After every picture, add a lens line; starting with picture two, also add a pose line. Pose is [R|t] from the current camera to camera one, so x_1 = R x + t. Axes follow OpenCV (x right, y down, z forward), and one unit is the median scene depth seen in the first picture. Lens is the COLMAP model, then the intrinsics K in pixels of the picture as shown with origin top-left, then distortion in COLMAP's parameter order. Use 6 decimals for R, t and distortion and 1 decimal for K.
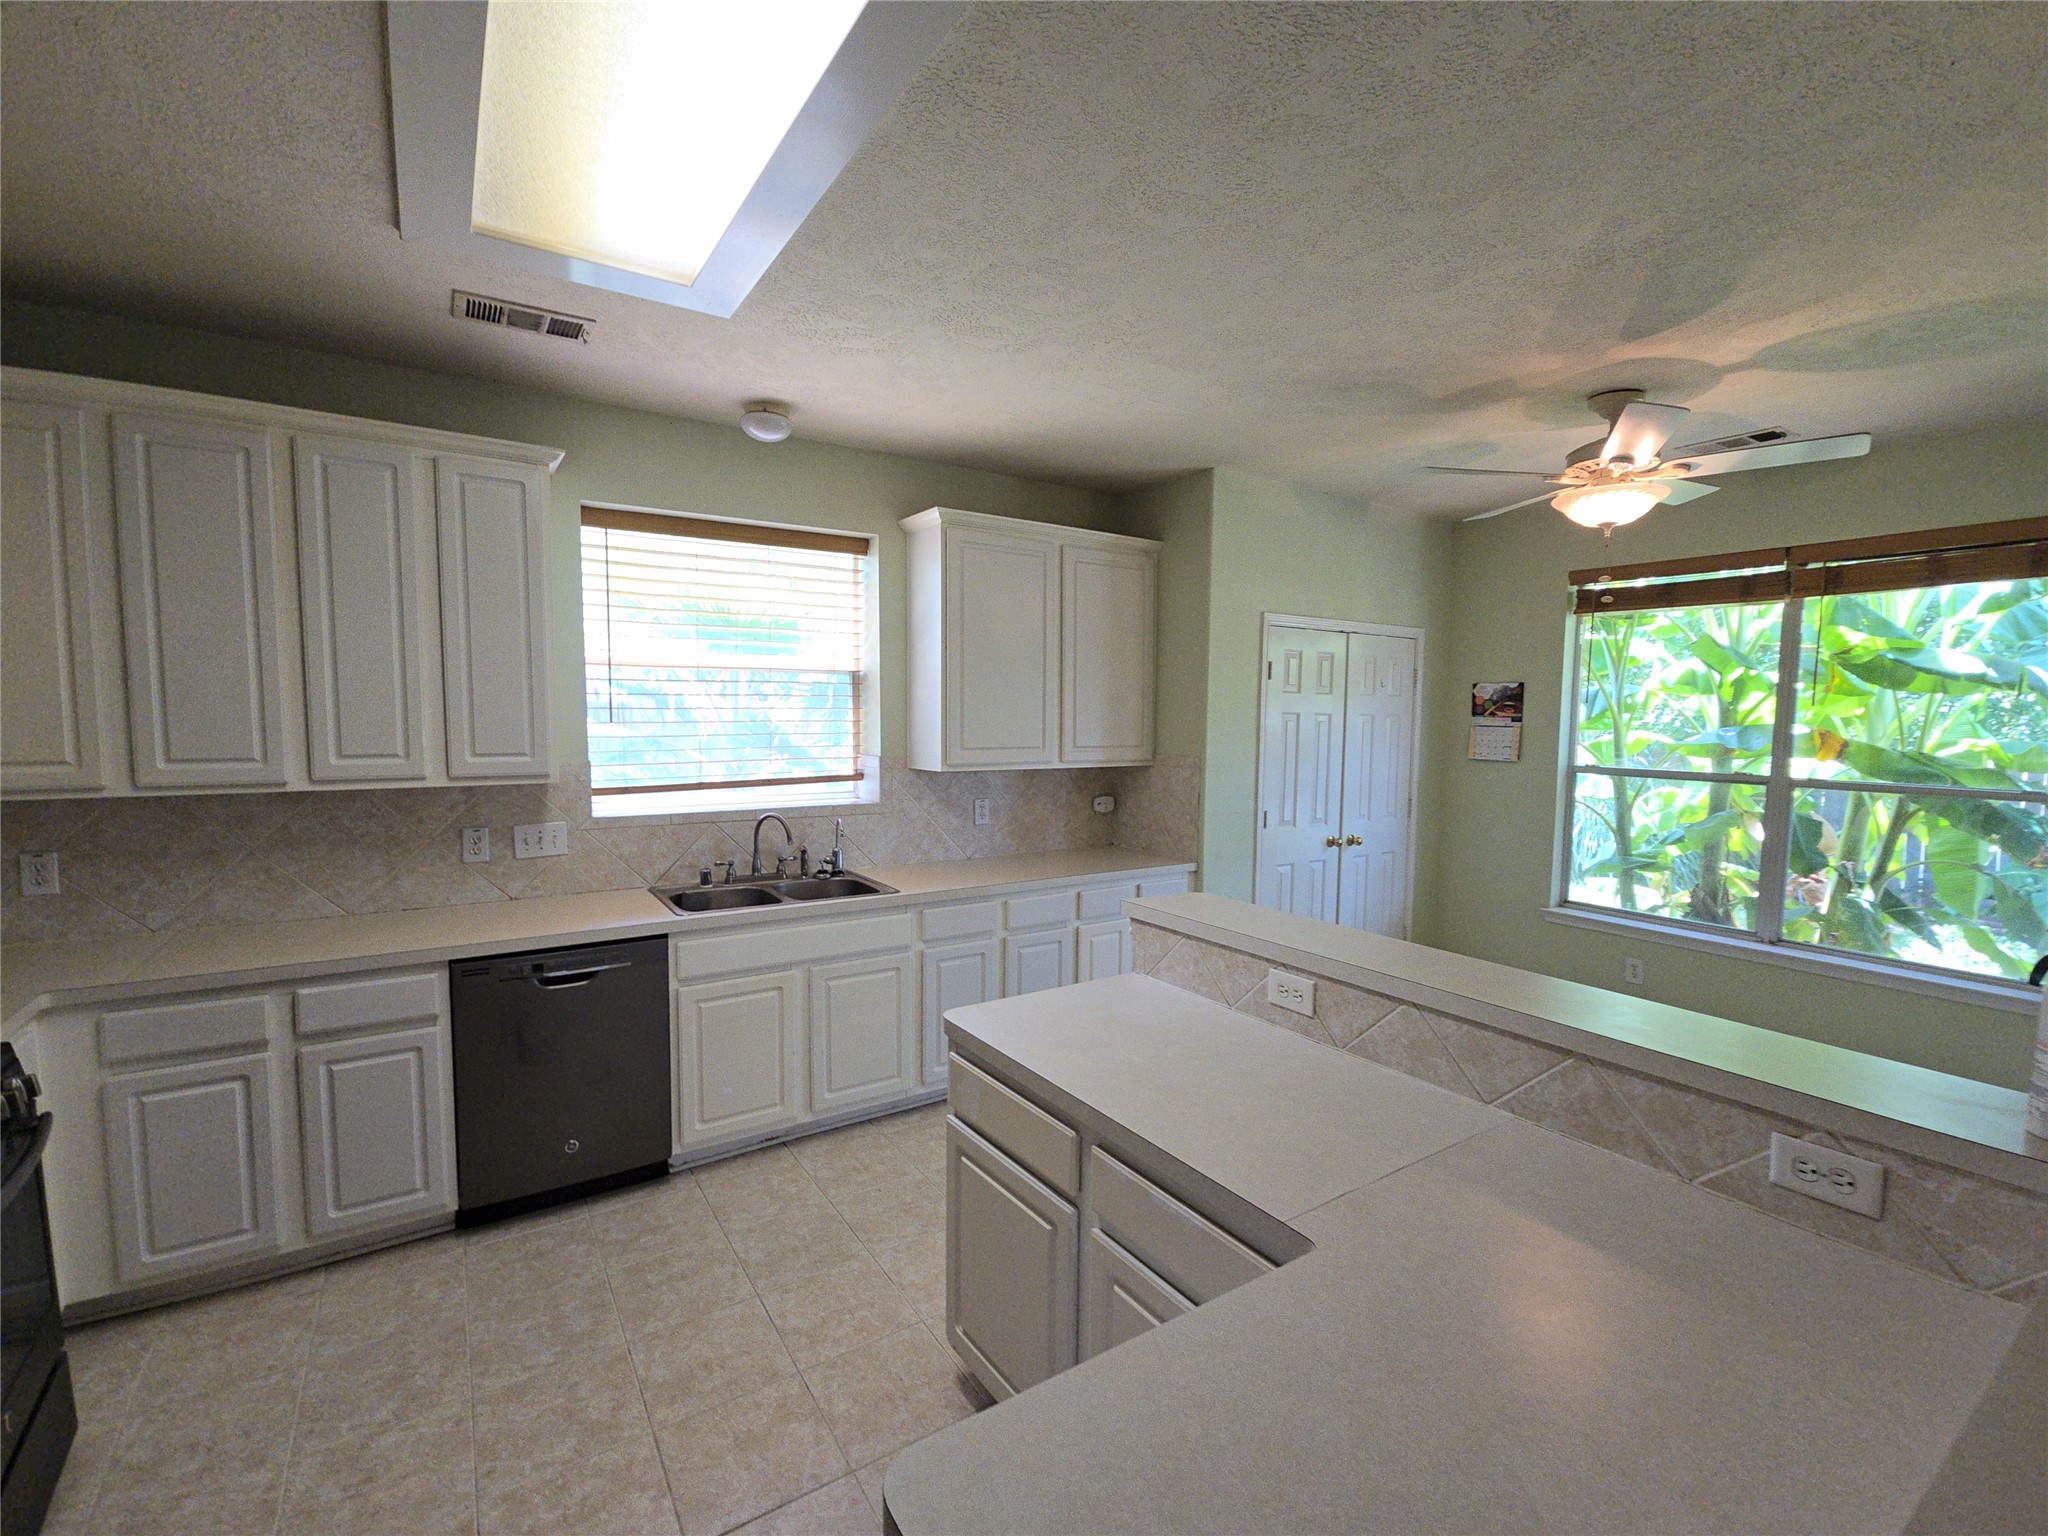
lens RADIAL K [[872.1, 0, 1011.0], [0, 872.1, 782.0], [0, 0, 1]] dist [0.002112, -0.004917]
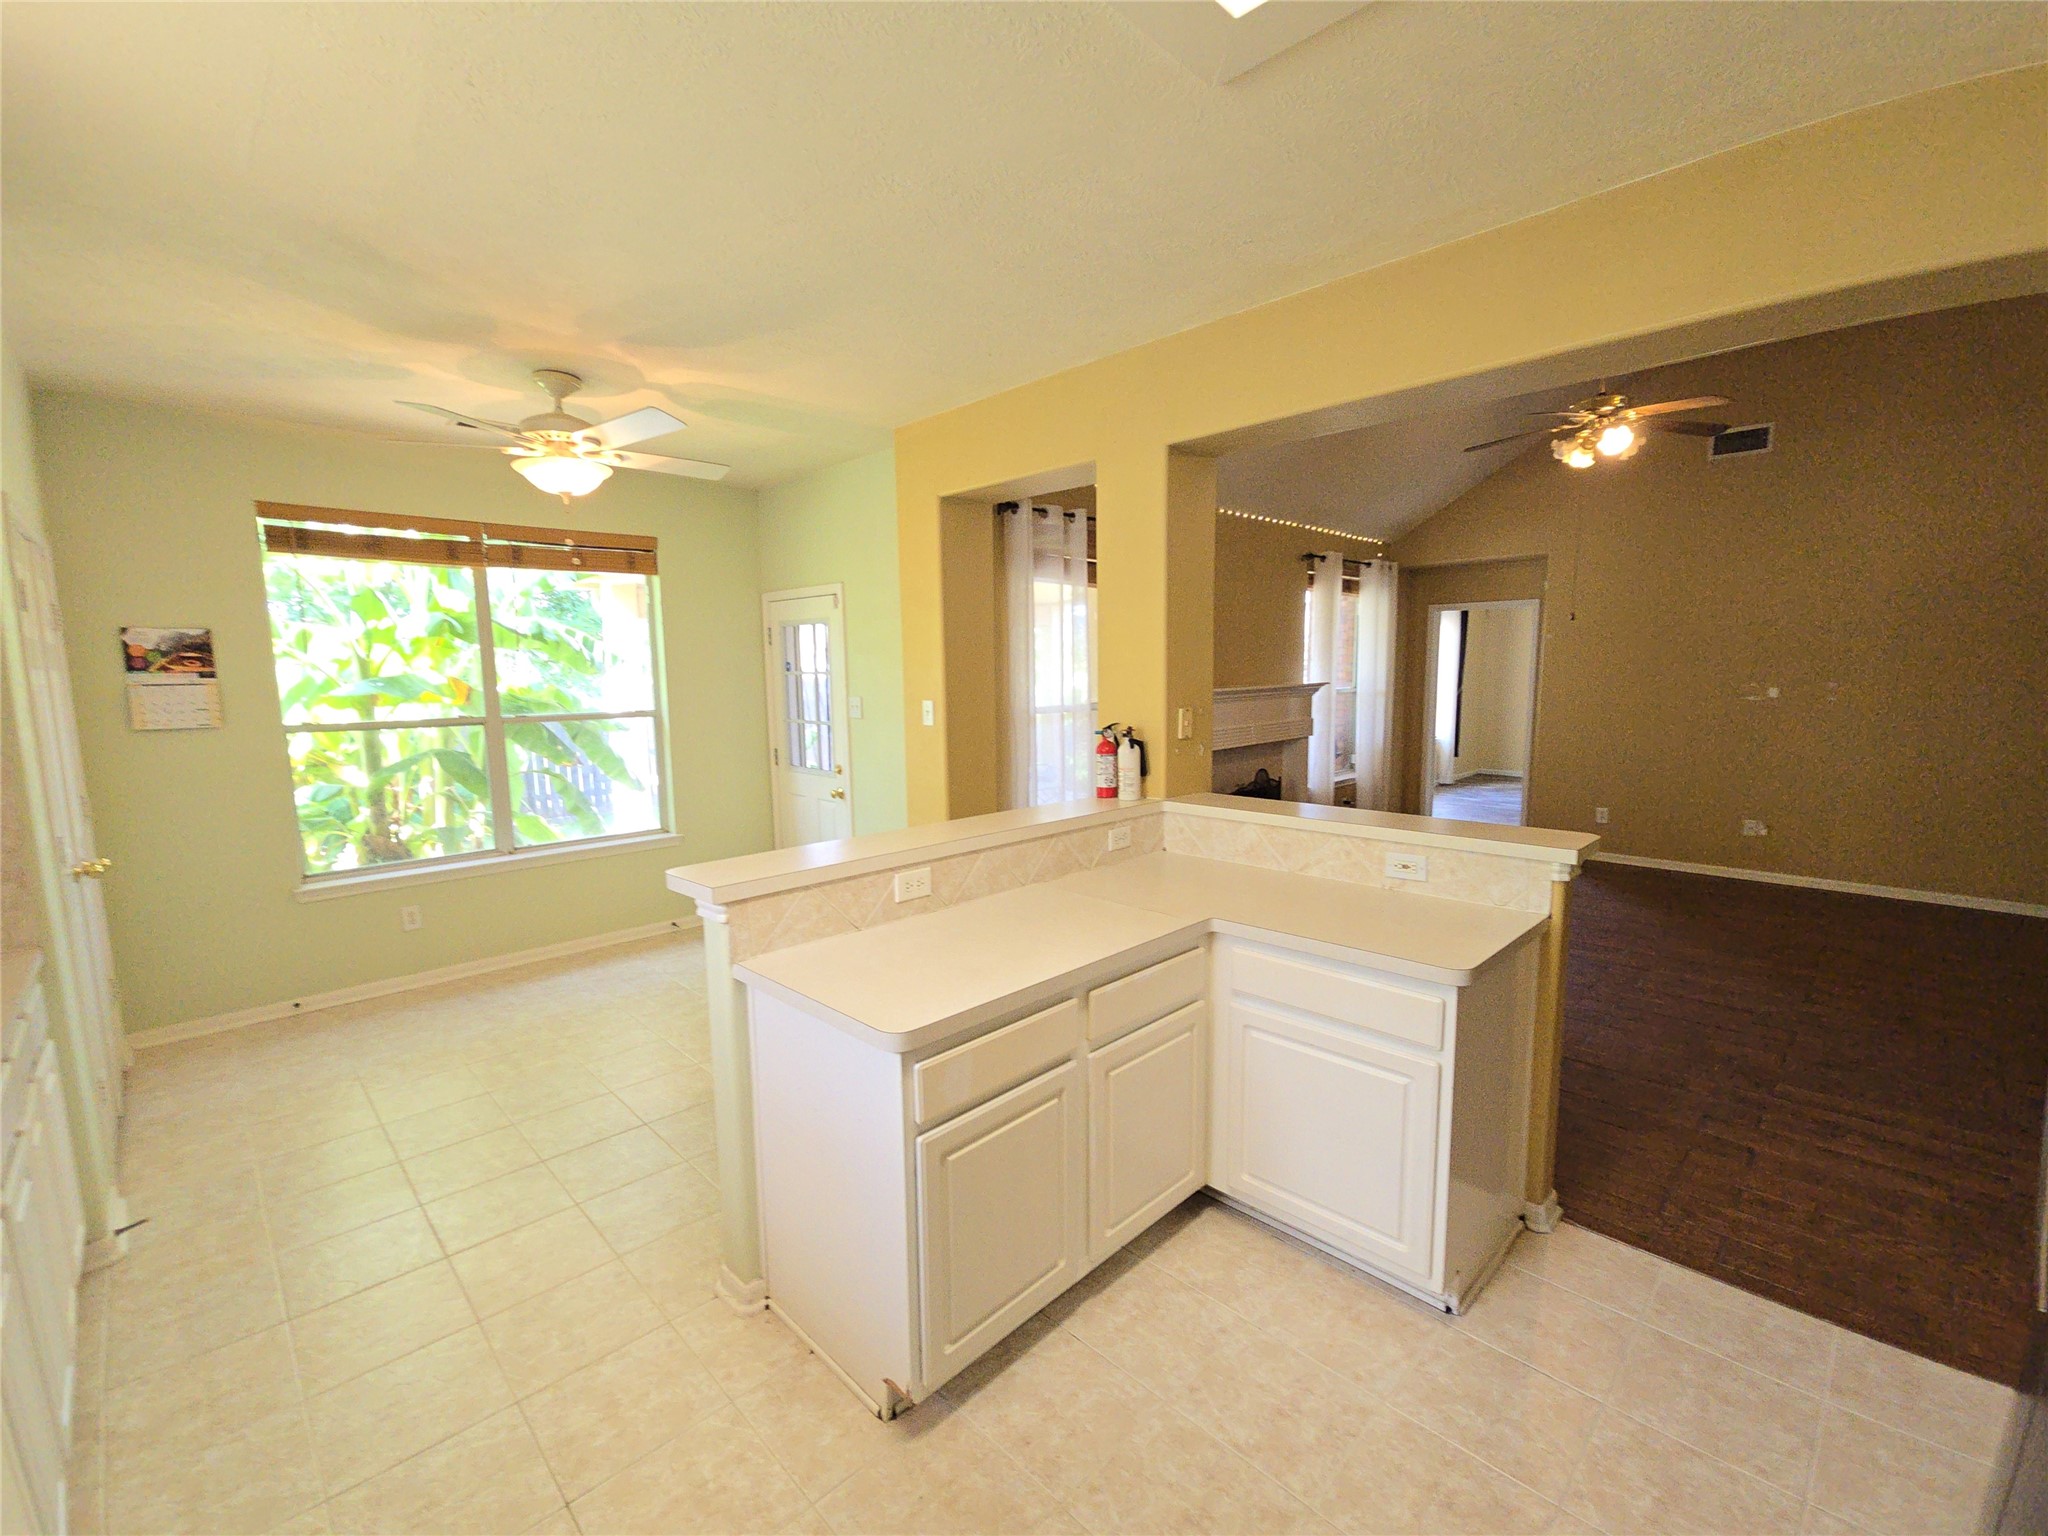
lens RADIAL K [[872.1, 0, 1026.0], [0, 872.1, 779.4], [0, 0, 1]] dist [0.002112, -0.004917]
pose [[-0.198263, -0.136251, 0.970633, -0.509924], [0.088858, 0.983714, 0.156237, -0.049696], [-0.976113, 0.117225, -0.182927, 0.595731]]
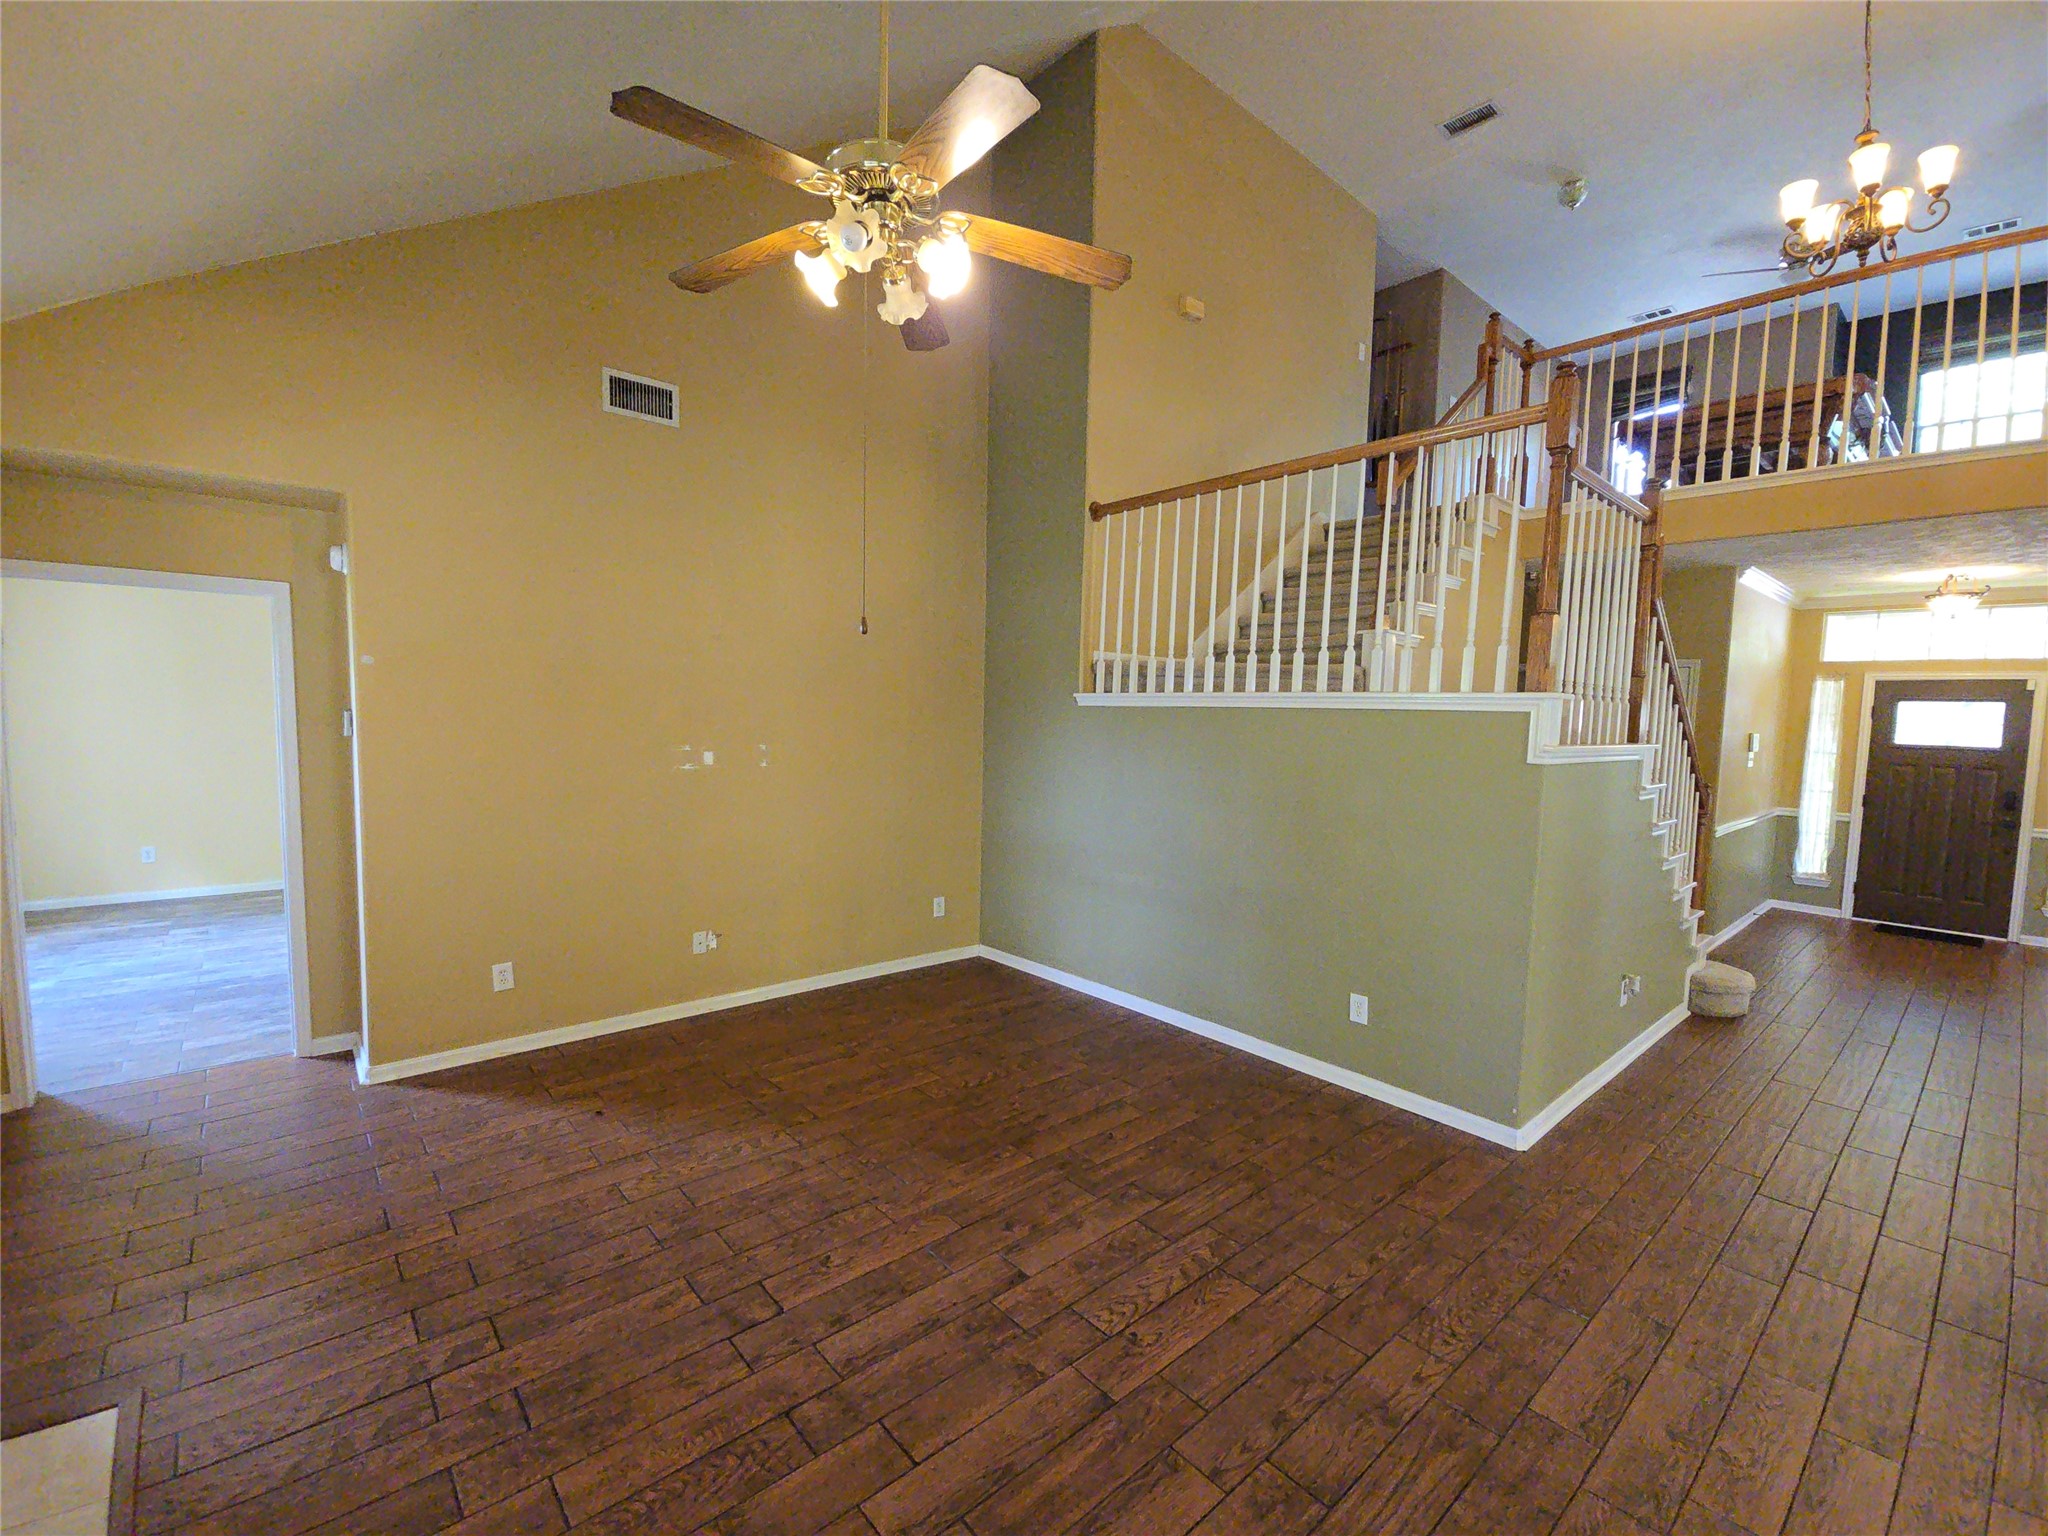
lens RADIAL K [[872.1, 0, 1023.5], [0, 872.1, 780.2], [0, 0, 1]] dist [0.002112, -0.004917]
pose [[-0.990387, -0.021123, -0.136702, 0.631633], [-0.042350, 0.987117, 0.154294, -0.002851], [0.131682, 0.158600, -0.978522, 0.130515]]
